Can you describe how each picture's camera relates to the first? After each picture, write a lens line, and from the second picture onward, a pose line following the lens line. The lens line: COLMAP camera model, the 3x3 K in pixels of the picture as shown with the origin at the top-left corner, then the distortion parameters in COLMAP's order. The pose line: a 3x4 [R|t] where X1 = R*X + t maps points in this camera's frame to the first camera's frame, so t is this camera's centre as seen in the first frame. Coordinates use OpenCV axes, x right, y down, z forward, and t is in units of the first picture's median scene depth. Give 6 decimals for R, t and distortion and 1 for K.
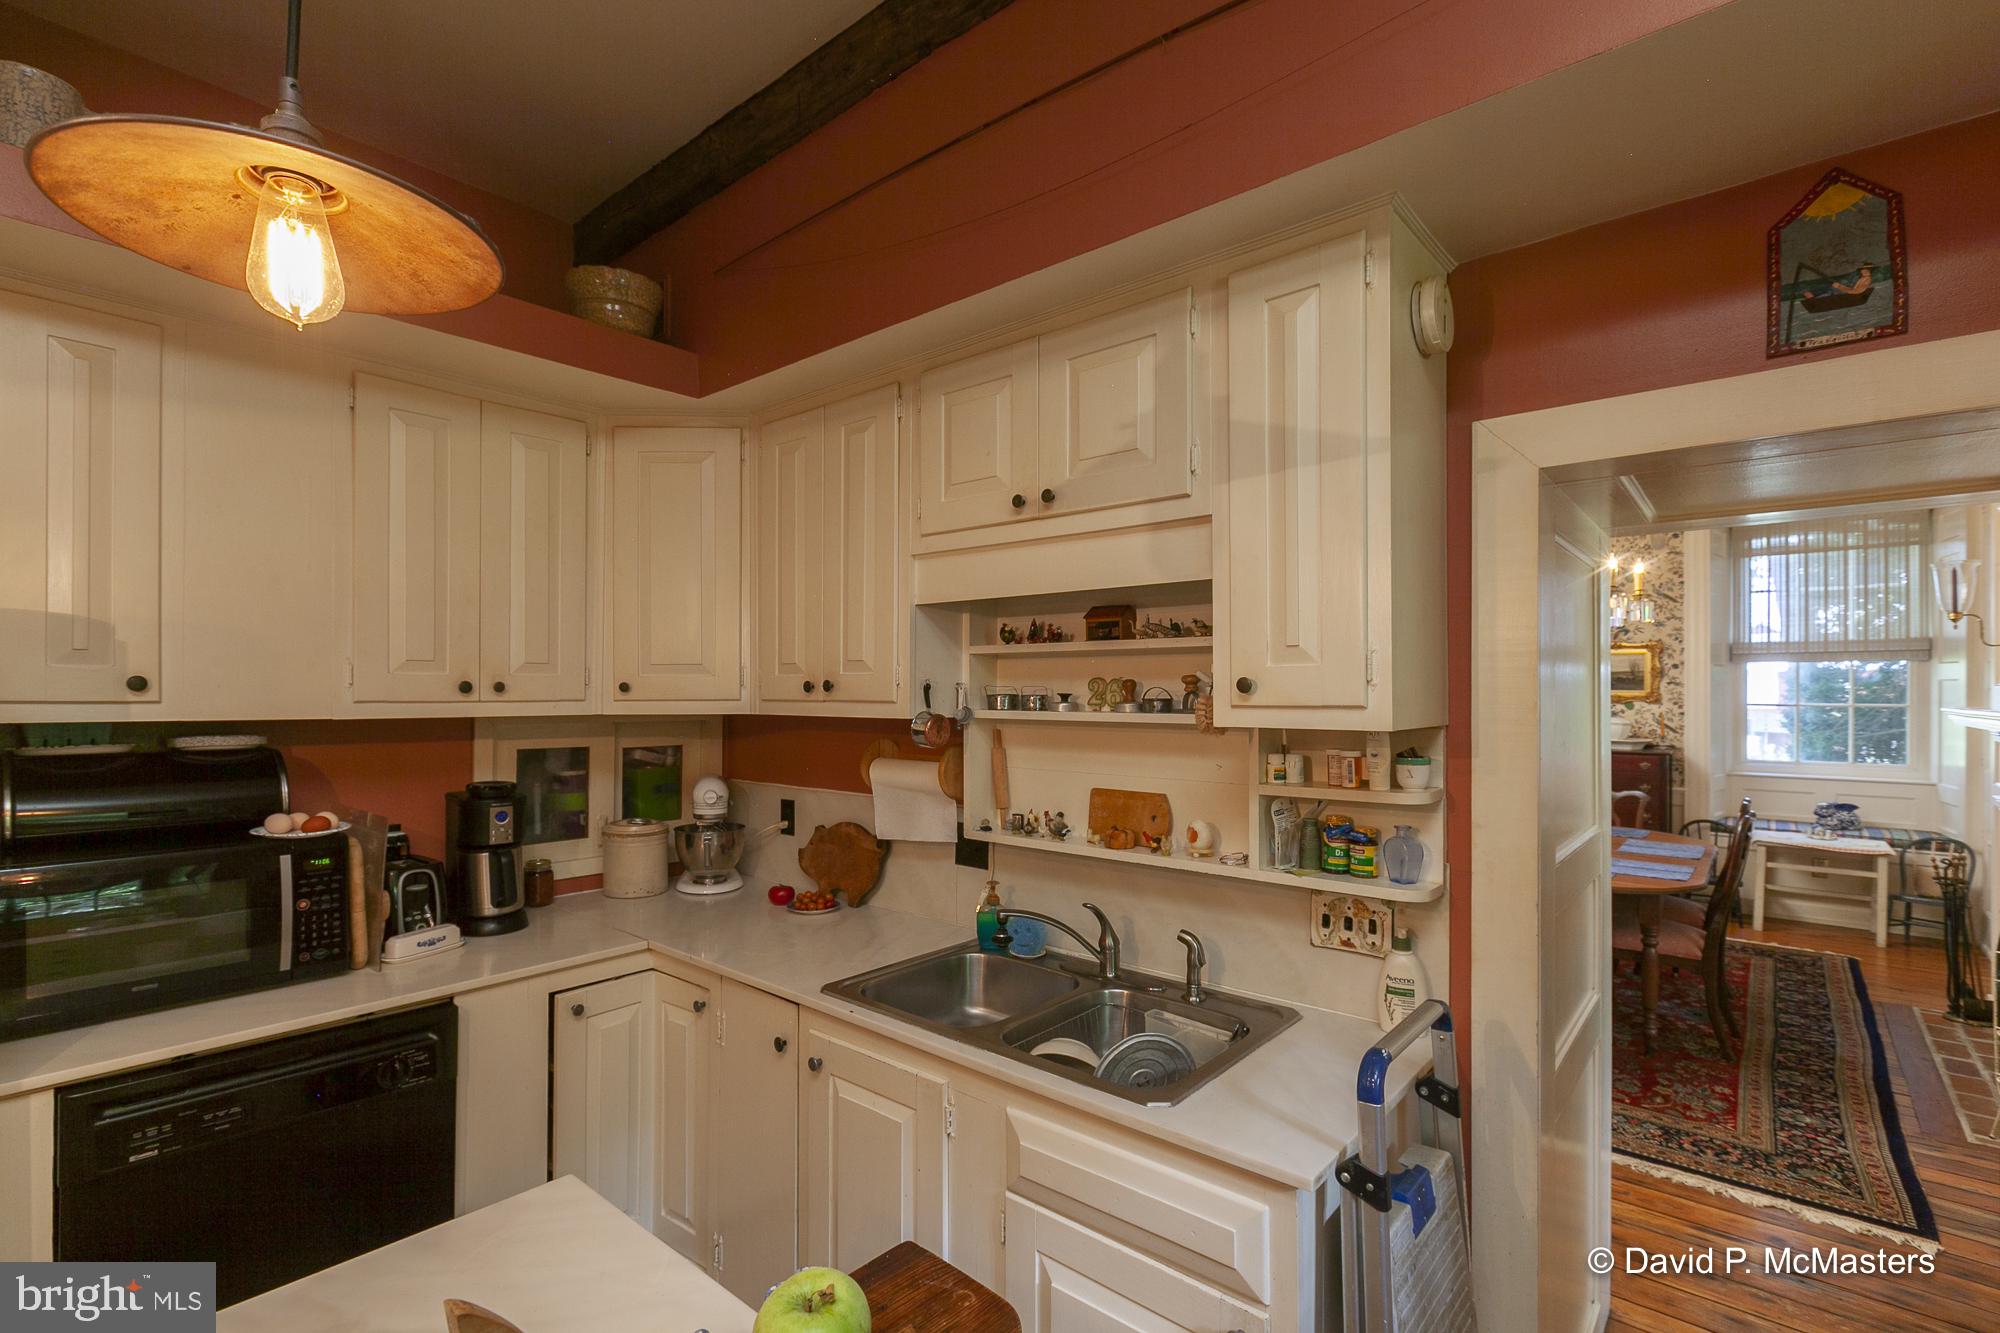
lens RADIAL K [[917.9, 0, 957.7], [0, 917.9, 692.5], [0, 0, 1]] dist [0.001081, -0.004934]
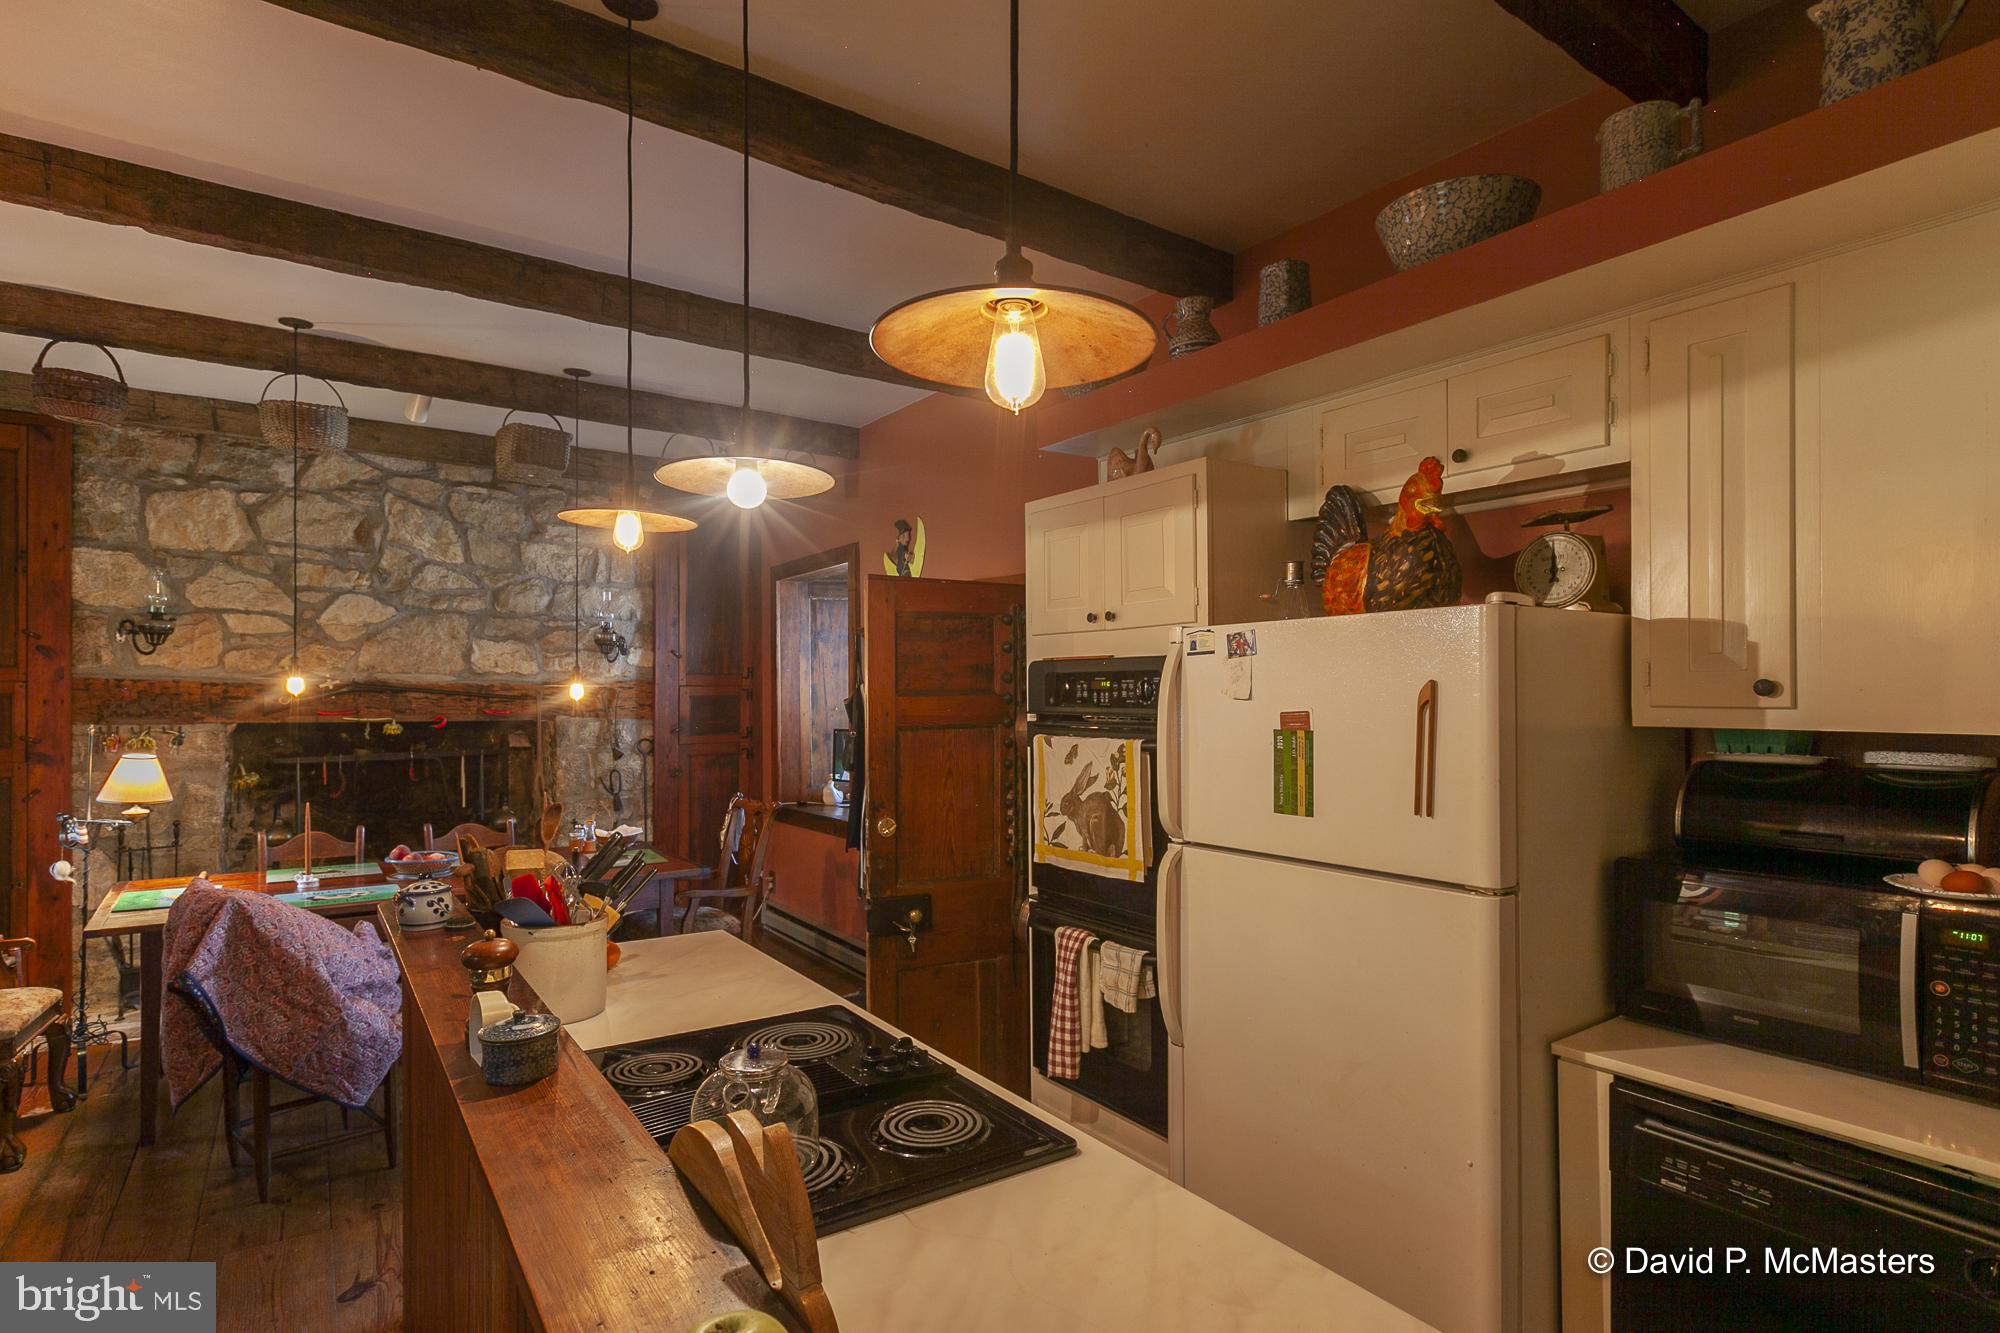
lens RADIAL K [[1004.5, 0, 1001.4], [0, 1004.5, 690.8], [0, 0, 1]] dist [-0.000155, -0.000207]
pose [[-0.229461, -0.009157, -0.973275, 0.252283], [-0.000939, 0.999957, -0.009187, 0.003175], [0.973317, -0.001194, -0.229460, 0.487703]]
